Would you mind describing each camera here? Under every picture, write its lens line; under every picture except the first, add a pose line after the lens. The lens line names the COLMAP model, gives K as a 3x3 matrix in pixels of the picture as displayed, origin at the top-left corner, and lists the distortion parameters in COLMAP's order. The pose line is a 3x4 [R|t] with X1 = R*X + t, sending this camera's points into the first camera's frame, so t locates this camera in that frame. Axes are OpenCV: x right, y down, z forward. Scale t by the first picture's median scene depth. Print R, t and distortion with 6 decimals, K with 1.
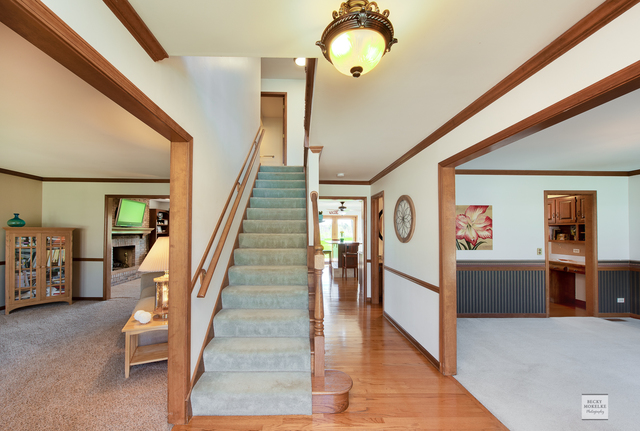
lens RADIAL K [[258.6, 0, 306.0], [0, 258.6, 228.3], [0, 0, 1]] dist [-0.001576, -0.000324]
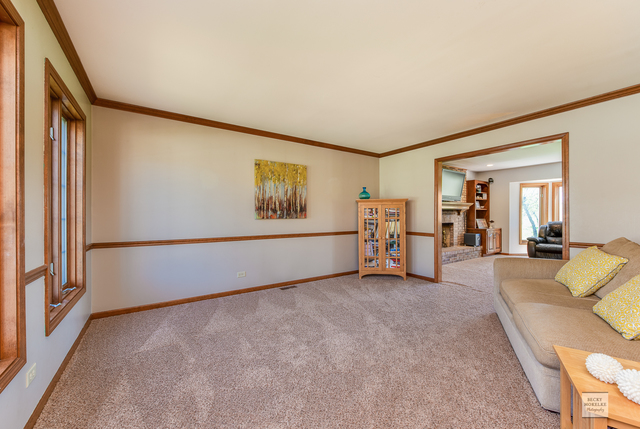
lens RADIAL K [[249.8, 0, 319.1], [0, 249.8, 215.9], [0, 0, 1]] dist [-0.000276, -0.000015]
pose [[0.546980, -0.007402, -0.837113, -0.339913], [0.017975, 0.999834, 0.002905, 0.055631], [0.836952, -0.016636, 0.547023, 0.258135]]
